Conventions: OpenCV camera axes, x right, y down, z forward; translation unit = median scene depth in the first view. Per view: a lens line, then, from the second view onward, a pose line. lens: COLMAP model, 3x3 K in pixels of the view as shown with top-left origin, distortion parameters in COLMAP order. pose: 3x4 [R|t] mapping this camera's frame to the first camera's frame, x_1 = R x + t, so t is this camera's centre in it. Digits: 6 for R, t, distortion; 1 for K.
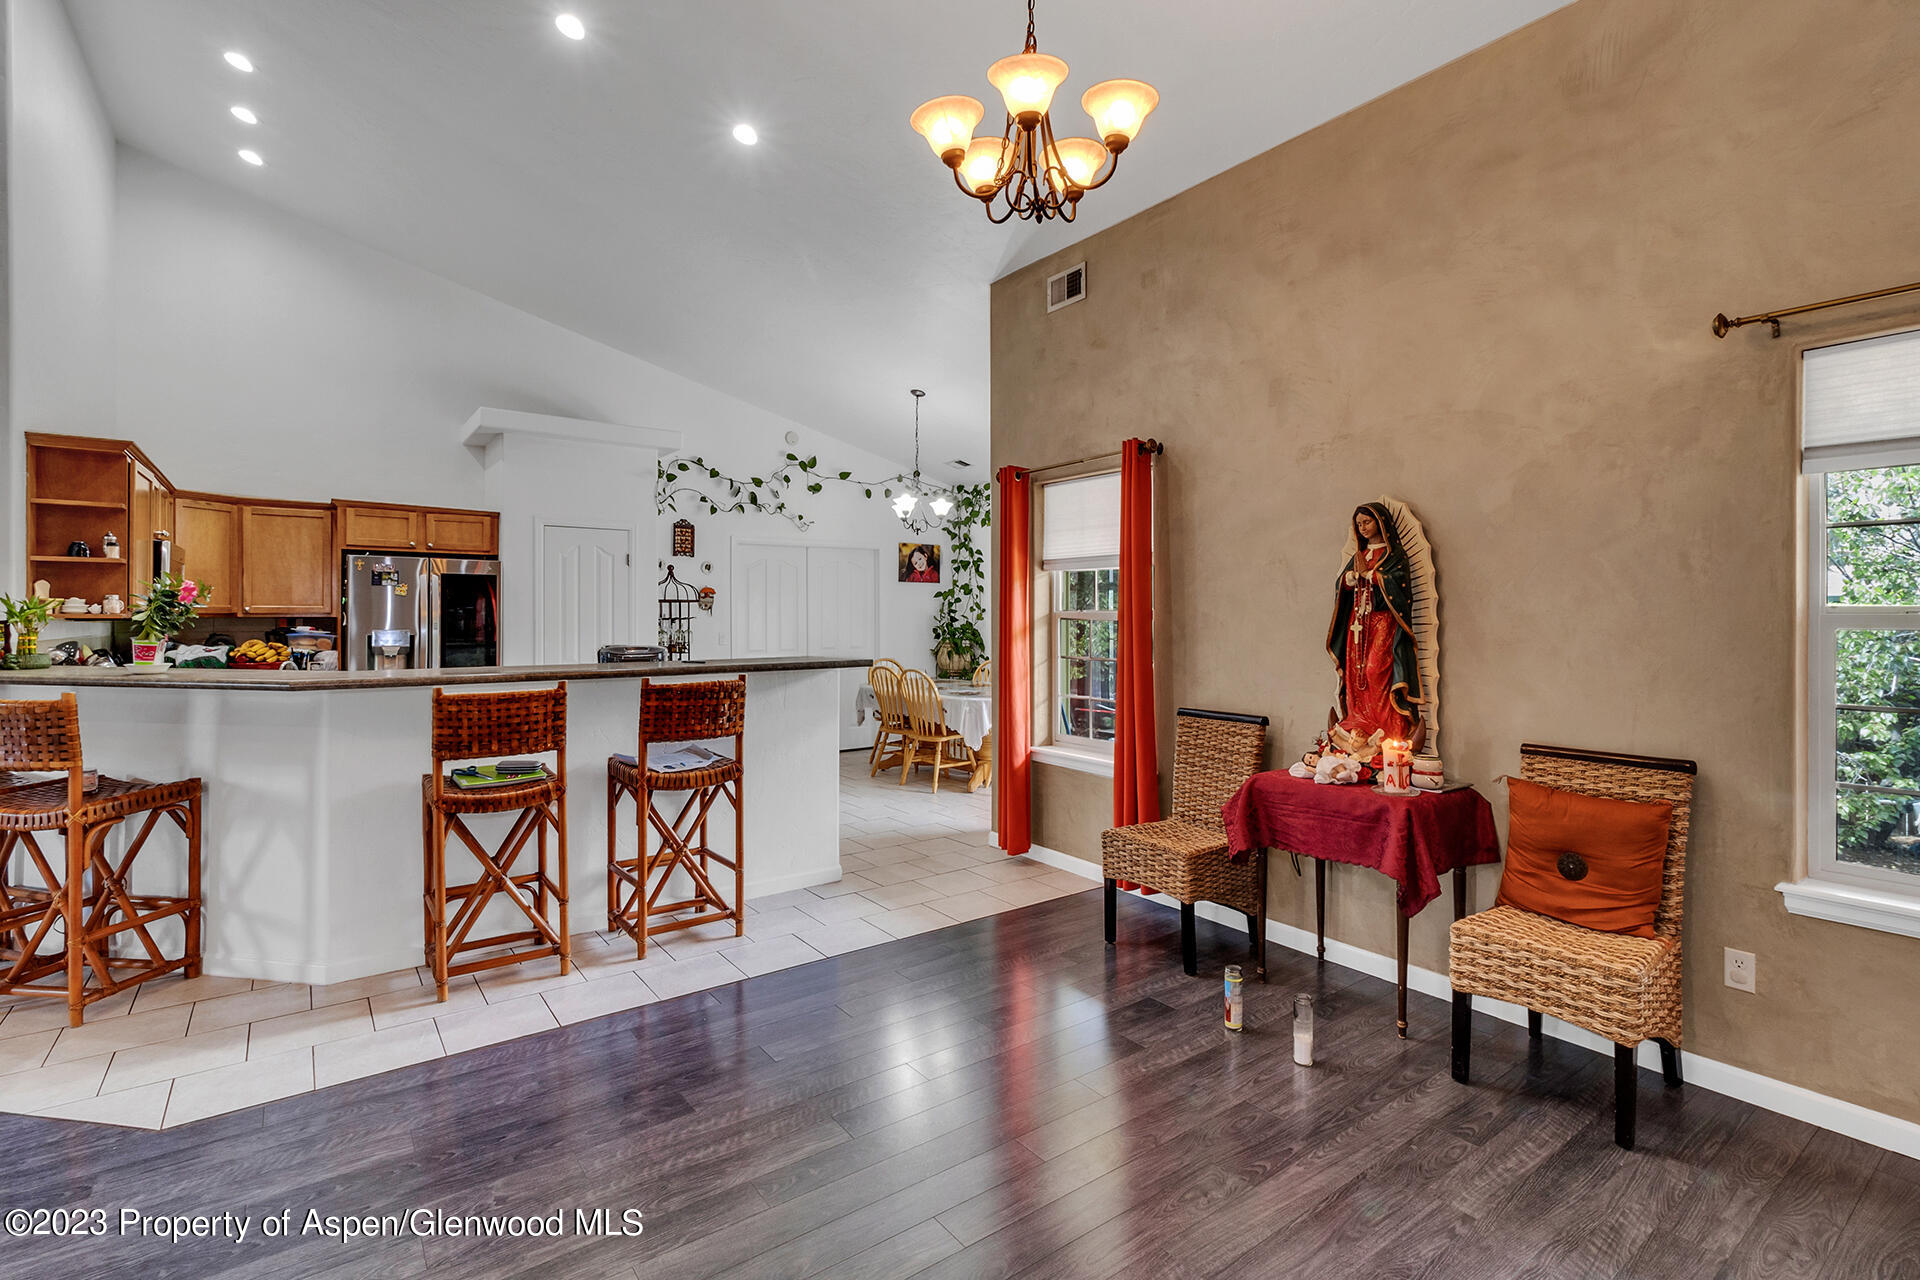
lens RADIAL K [[912.5, 0, 962.7], [0, 912.5, 635.2], [0, 0, 1]] dist [0.004544, 0.000270]
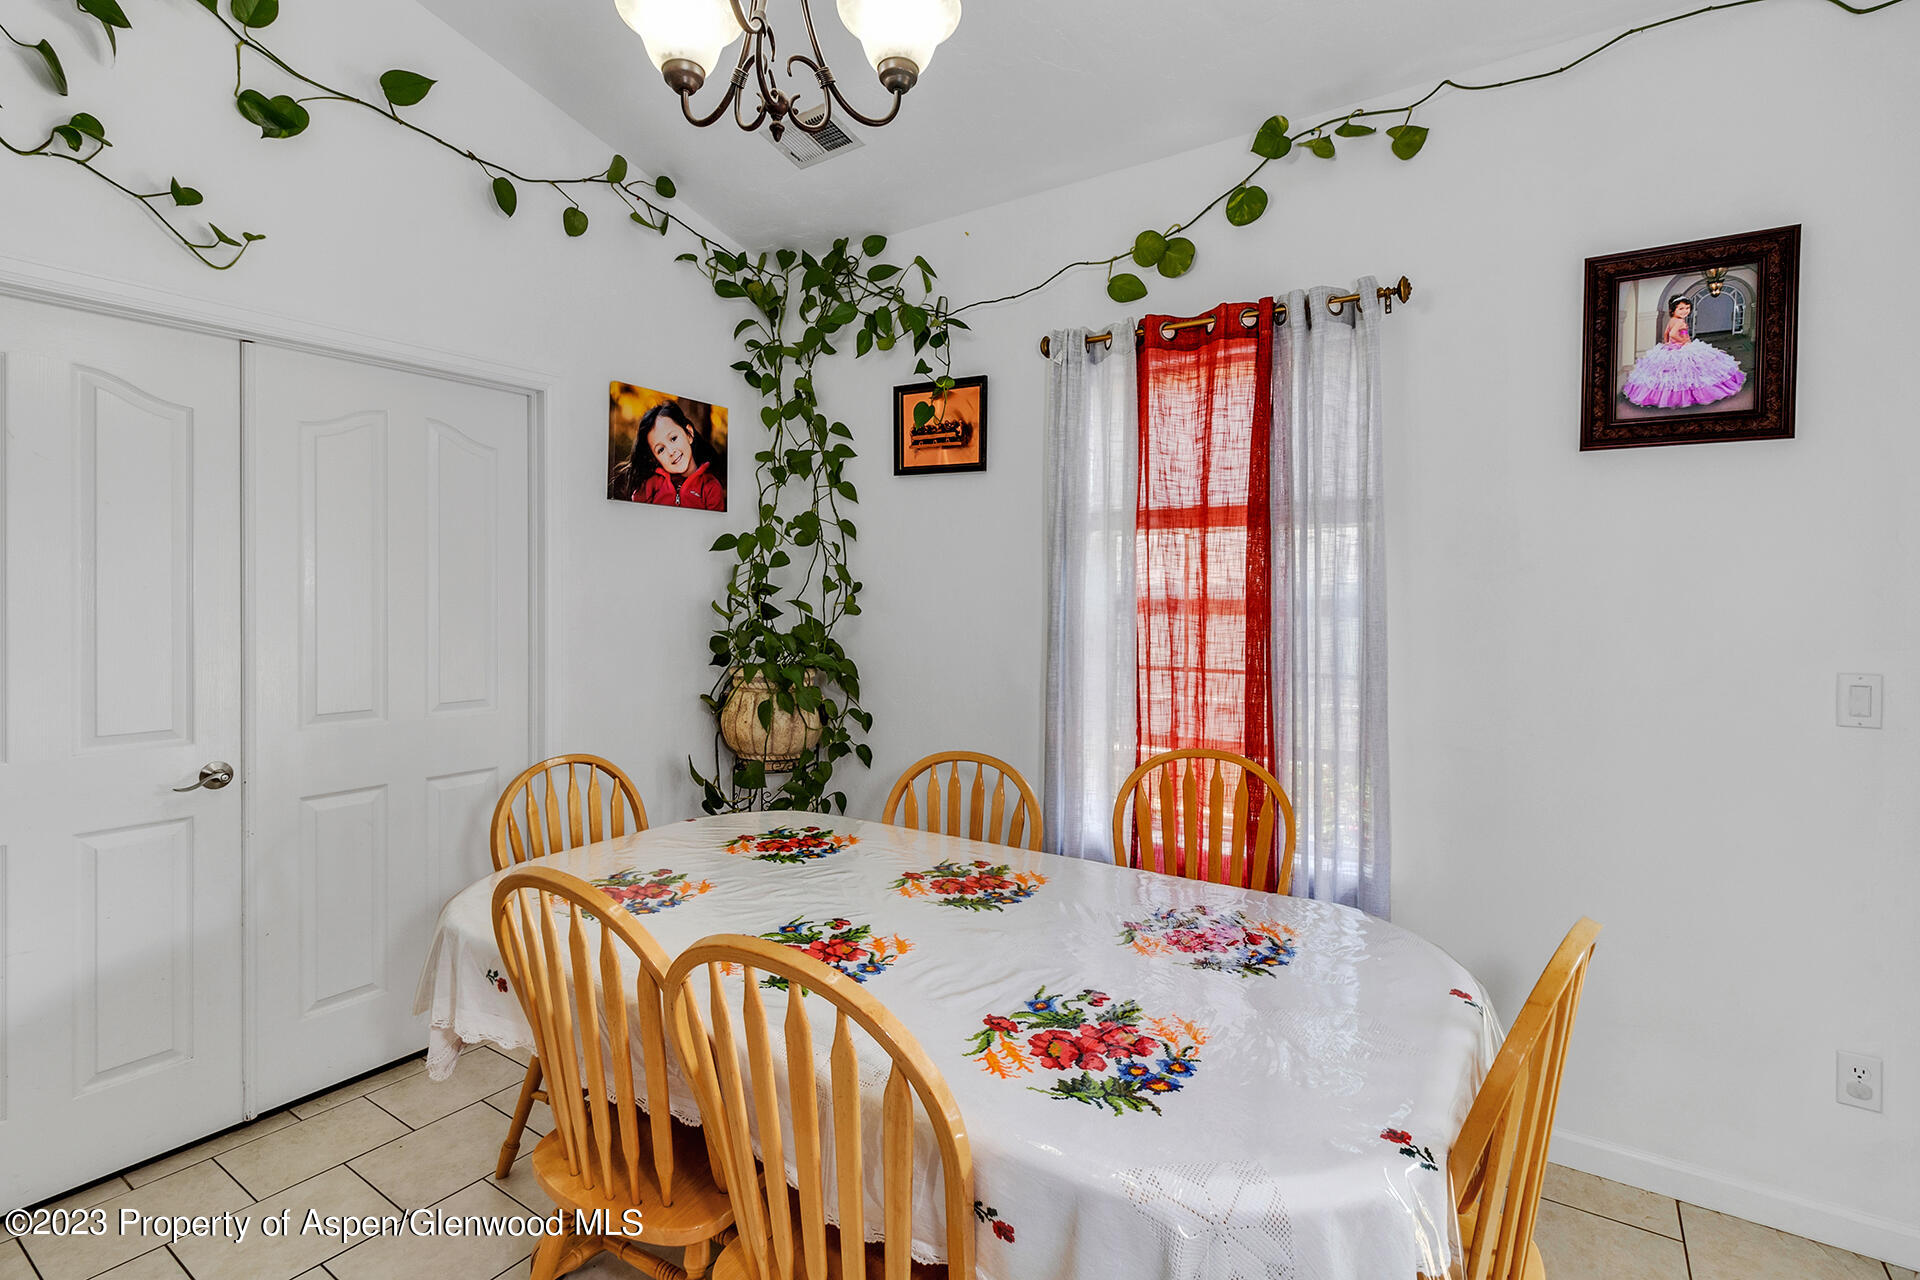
lens RADIAL K [[912.5, 0, 956.6], [0, 912.5, 619.5], [0, 0, 1]] dist [0.004544, 0.000270]
pose [[0.946728, 0.001013, 0.322031, -0.056313], [-0.002884, 0.999982, 0.005333, -0.016406], [-0.322020, -0.005978, 0.946714, 0.633102]]
